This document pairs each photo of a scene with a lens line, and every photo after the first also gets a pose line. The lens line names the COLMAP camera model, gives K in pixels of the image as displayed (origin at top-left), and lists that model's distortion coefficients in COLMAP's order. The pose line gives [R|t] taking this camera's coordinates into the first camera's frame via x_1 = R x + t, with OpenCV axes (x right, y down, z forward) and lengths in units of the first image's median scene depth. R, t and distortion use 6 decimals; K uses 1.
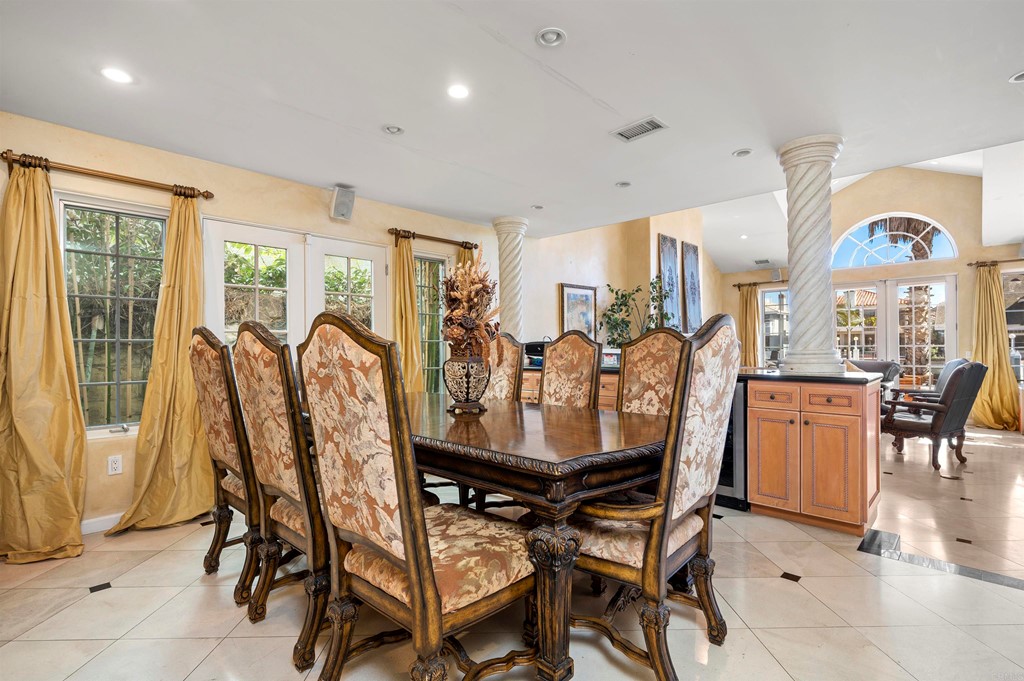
lens RADIAL K [[493.0, 0, 510.5], [0, 493.0, 355.6], [0, 0, 1]] dist [0.000014, -0.000435]
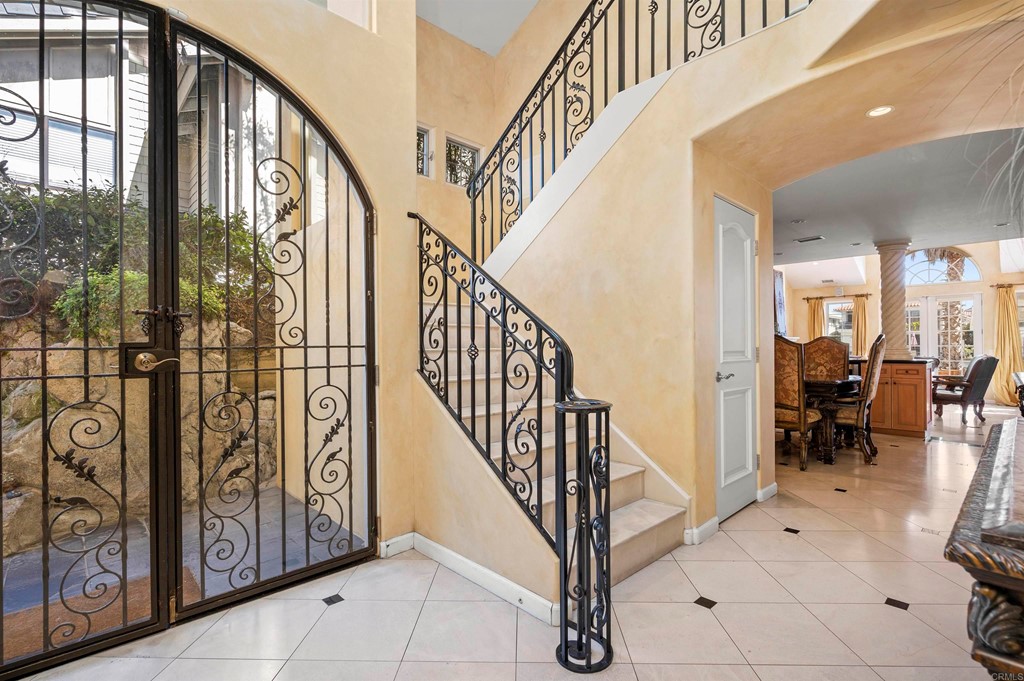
lens RADIAL K [[483.4, 0, 512.3], [0, 483.4, 351.0], [0, 0, 1]] dist [-0.001025, -0.000776]
pose [[0.998790, 0.002614, -0.049109, -0.488602], [-0.003022, 0.999962, -0.008234, 0.014085], [0.049085, 0.008373, 0.998759, -0.593760]]
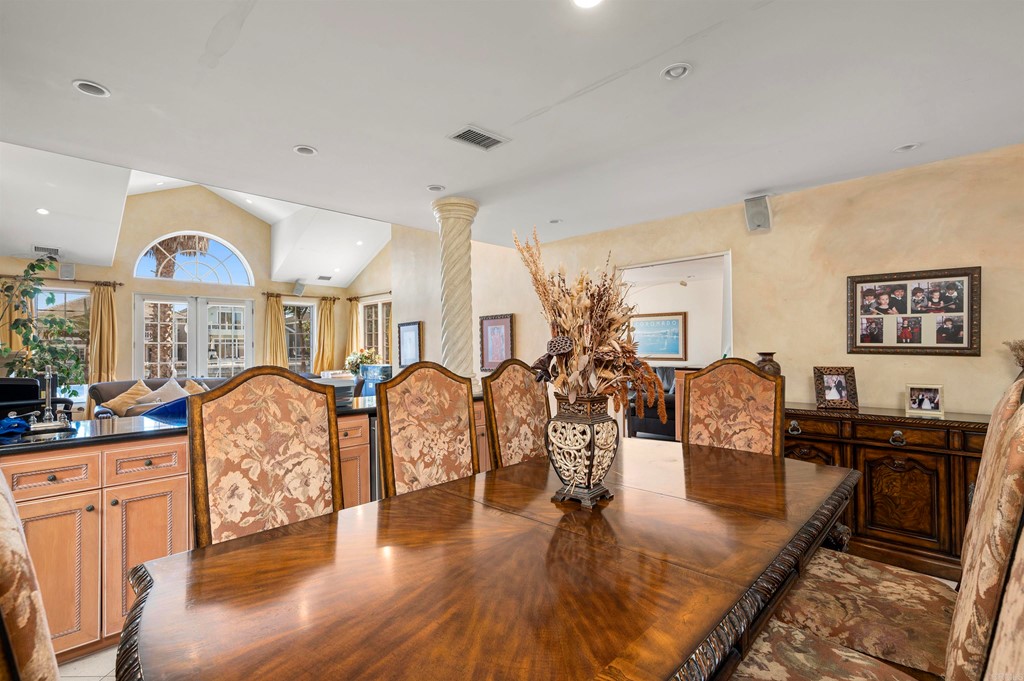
lens RADIAL K [[483.4, 0, 512.3], [0, 483.4, 351.0], [0, 0, 1]] dist [-0.001025, -0.000776]
pose [[-0.005763, -0.000923, 0.999983, -0.390234], [0.026250, 0.999655, 0.001074, -0.044164], [-0.999639, 0.026256, -0.005737, 0.602716]]
